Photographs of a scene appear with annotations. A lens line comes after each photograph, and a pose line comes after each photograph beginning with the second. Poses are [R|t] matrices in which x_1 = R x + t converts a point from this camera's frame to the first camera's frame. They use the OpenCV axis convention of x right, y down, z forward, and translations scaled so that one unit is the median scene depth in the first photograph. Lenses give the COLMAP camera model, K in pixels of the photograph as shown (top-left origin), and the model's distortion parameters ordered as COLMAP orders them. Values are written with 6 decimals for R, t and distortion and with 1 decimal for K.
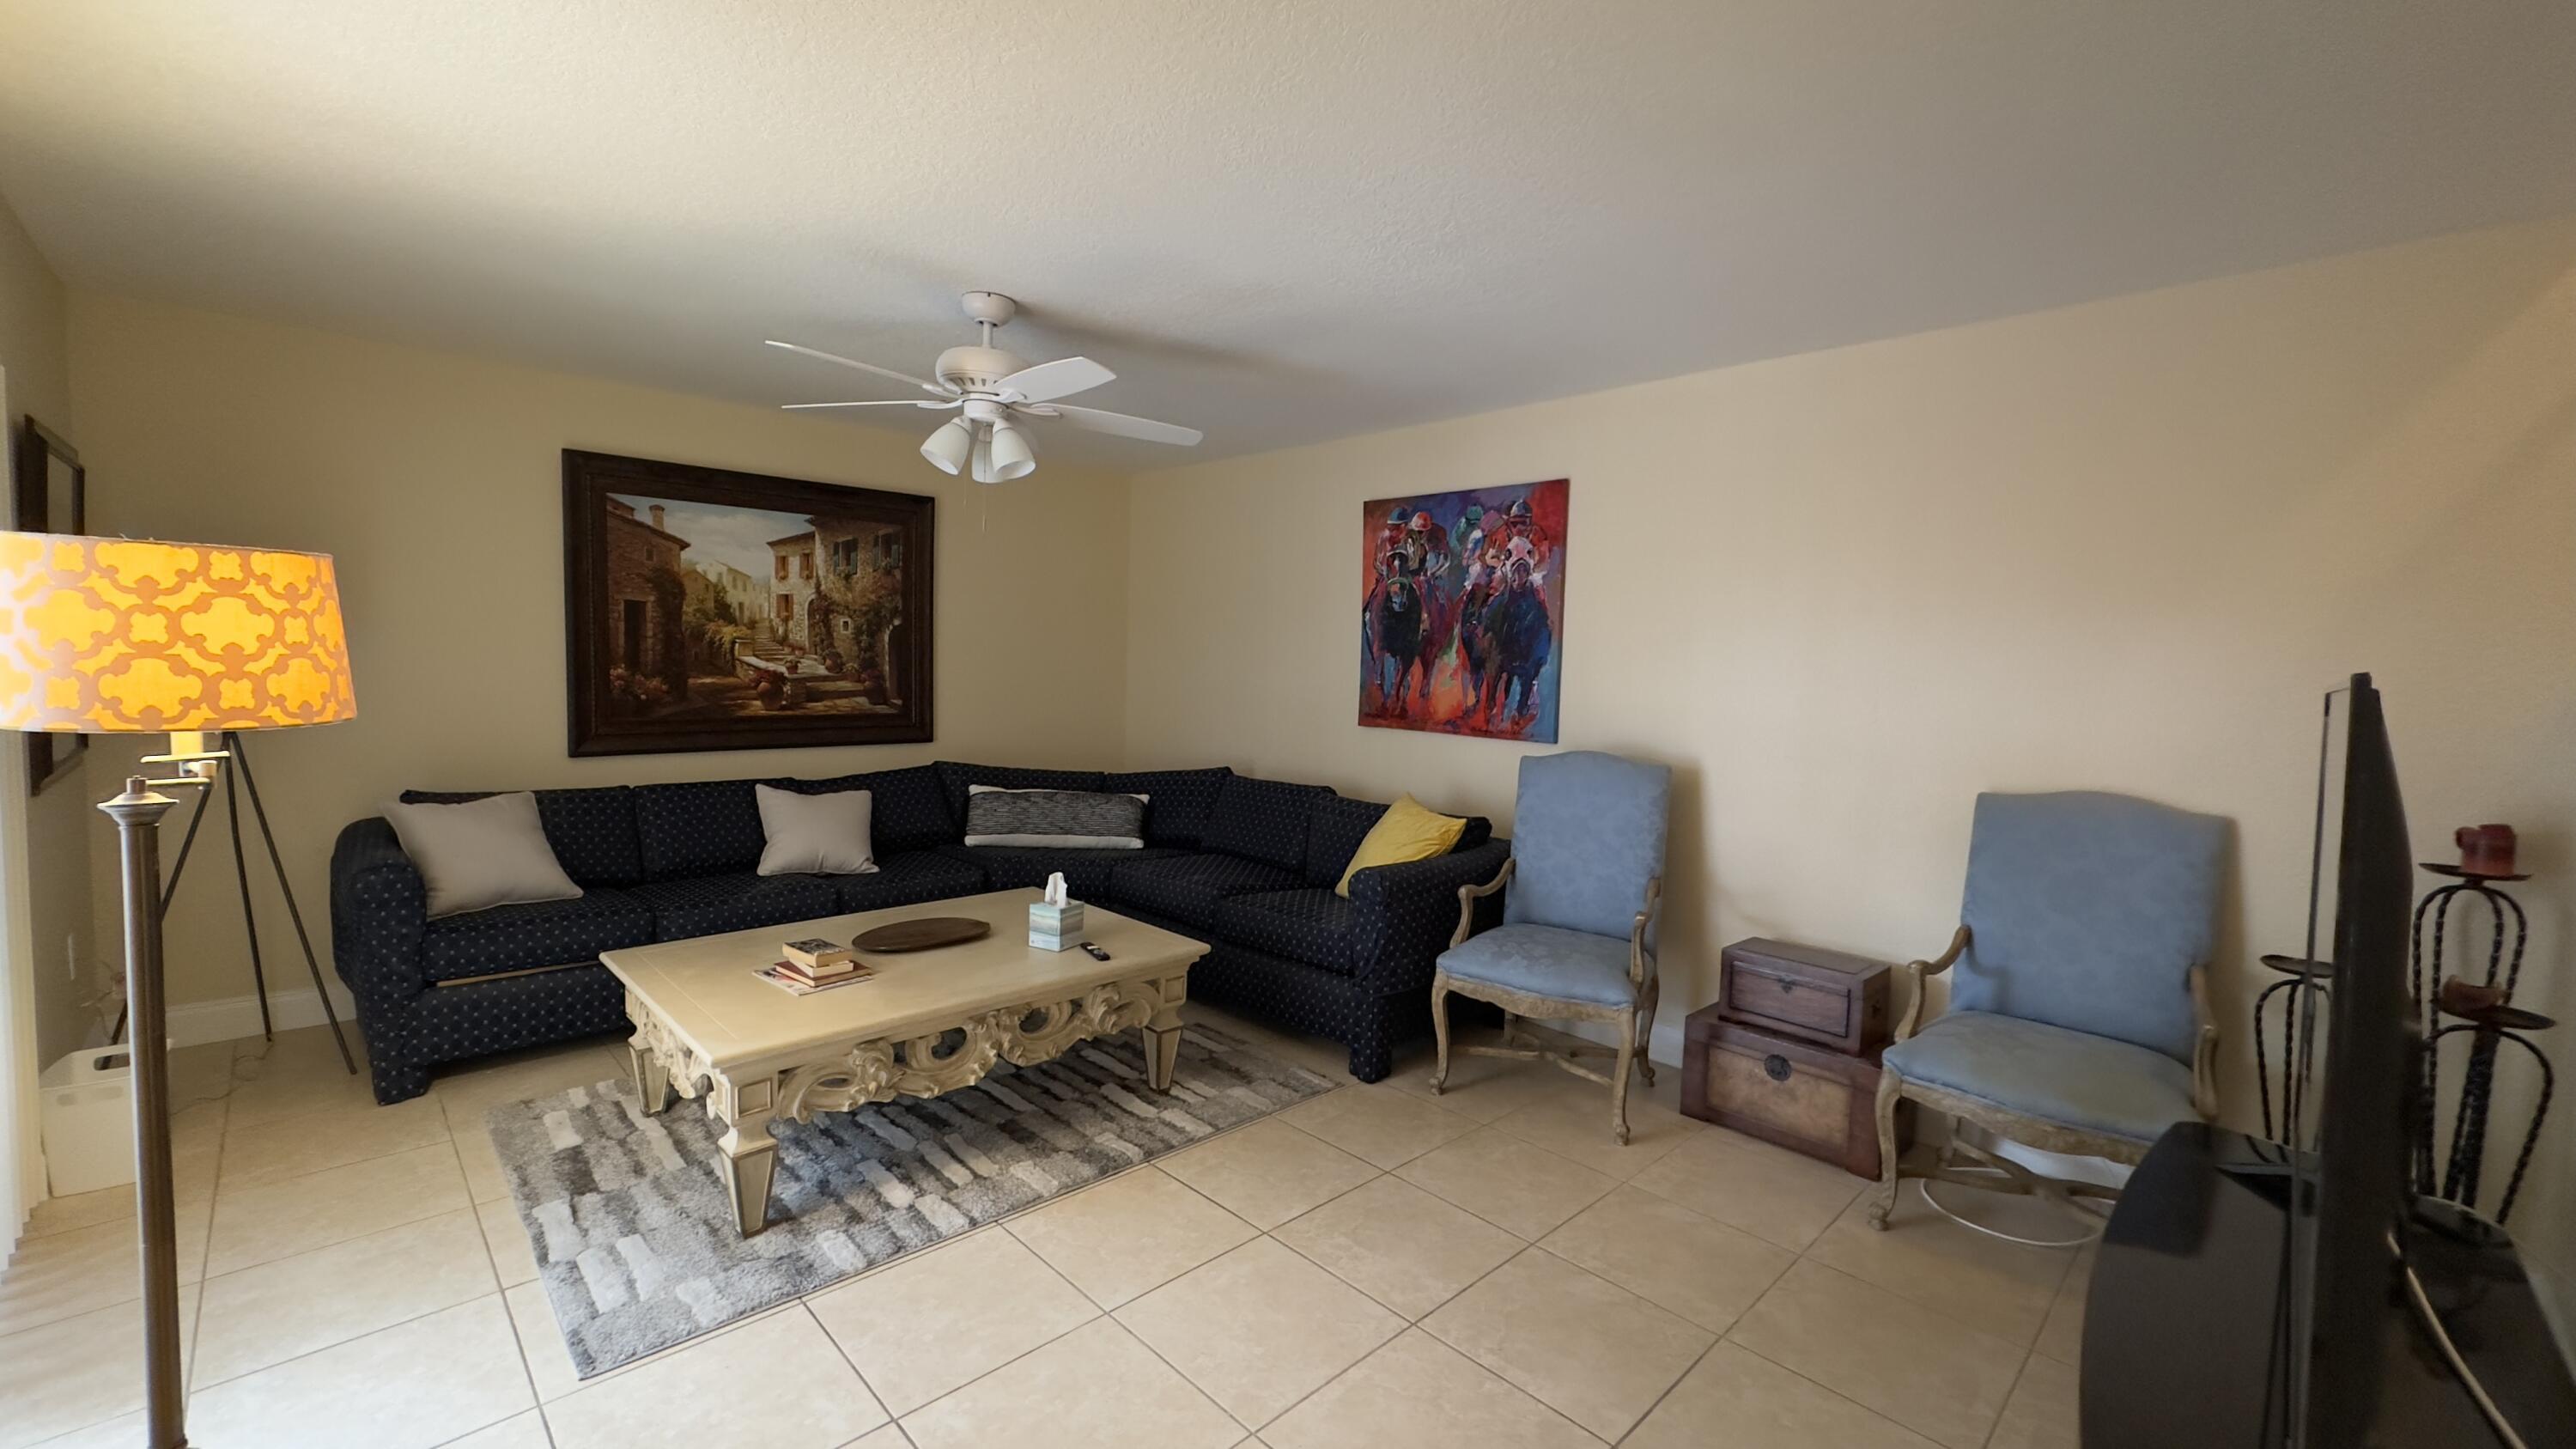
lens RADIAL K [[1027.3, 0, 1300.6], [0, 1027.3, 742.6], [0, 0, 1]] dist [0.002185, -0.000373]
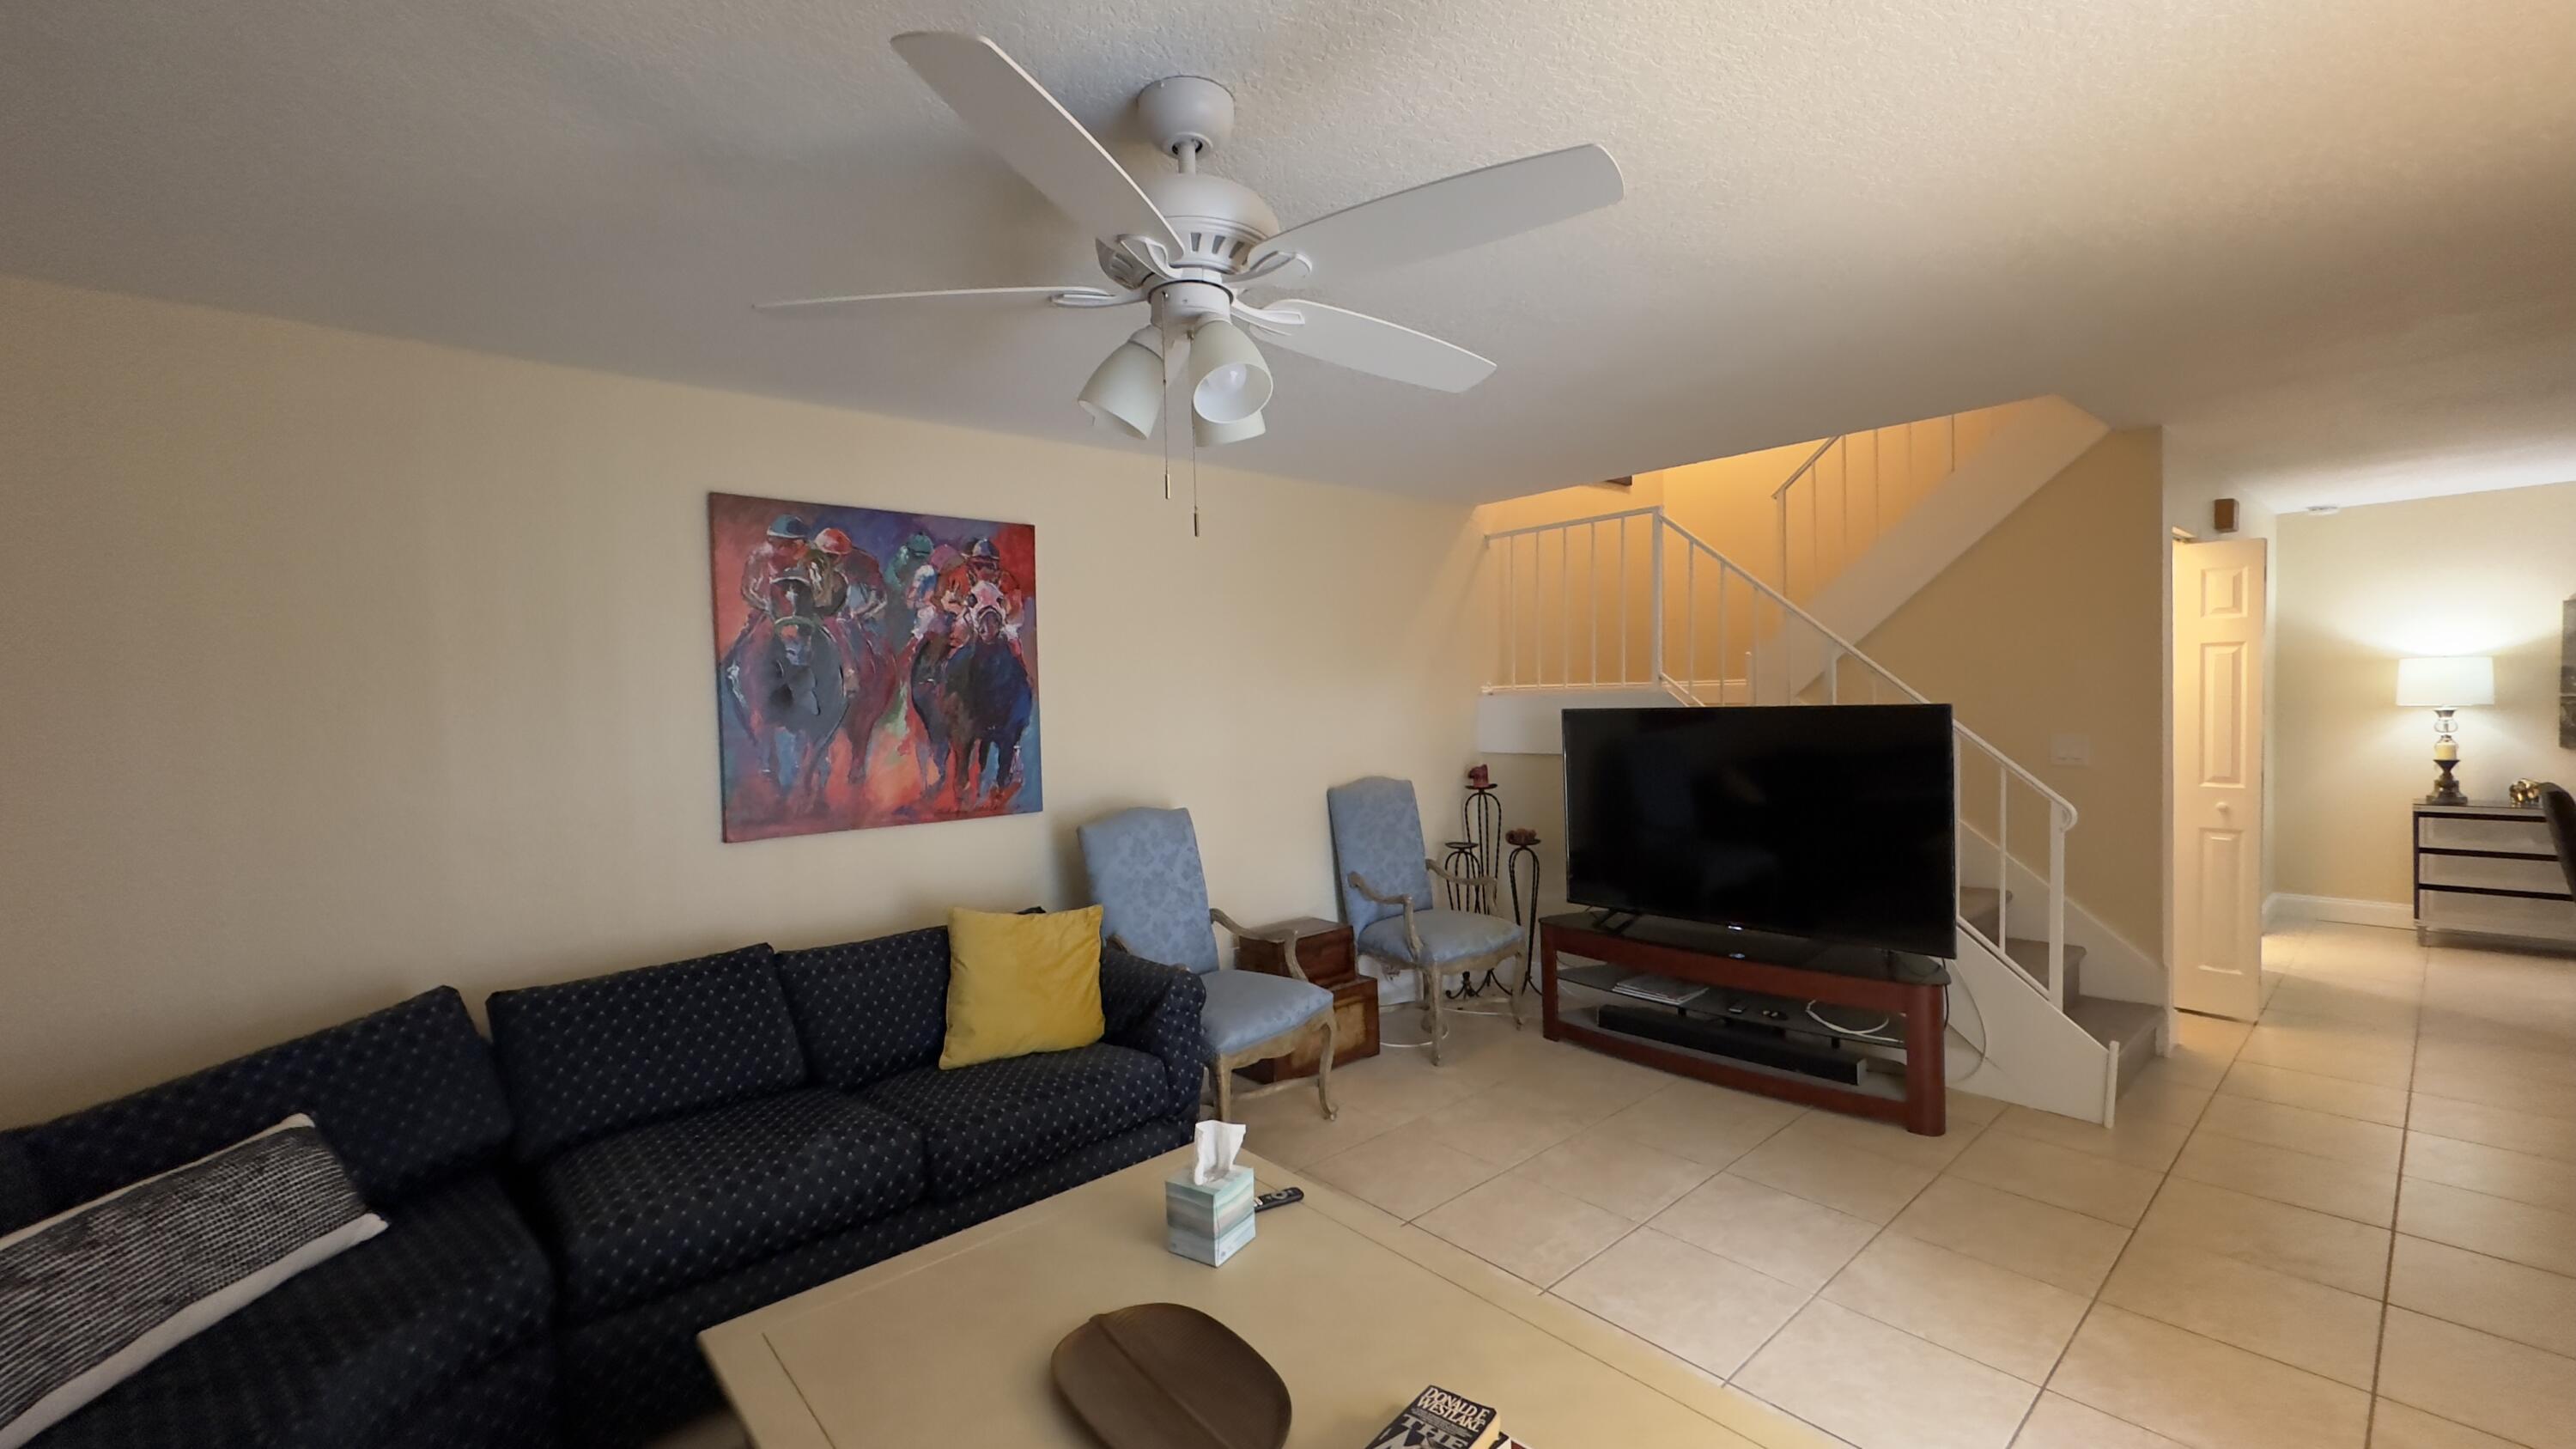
lens RADIAL K [[1027.3, 0, 1285.4], [0, 1027.3, 739.5], [0, 0, 1]] dist [0.002185, -0.000373]
pose [[0.063845, -0.079787, 0.994765, -0.616726], [0.103649, 0.991938, 0.072908, -0.101729], [-0.992563, 0.098452, 0.071601, 0.677684]]
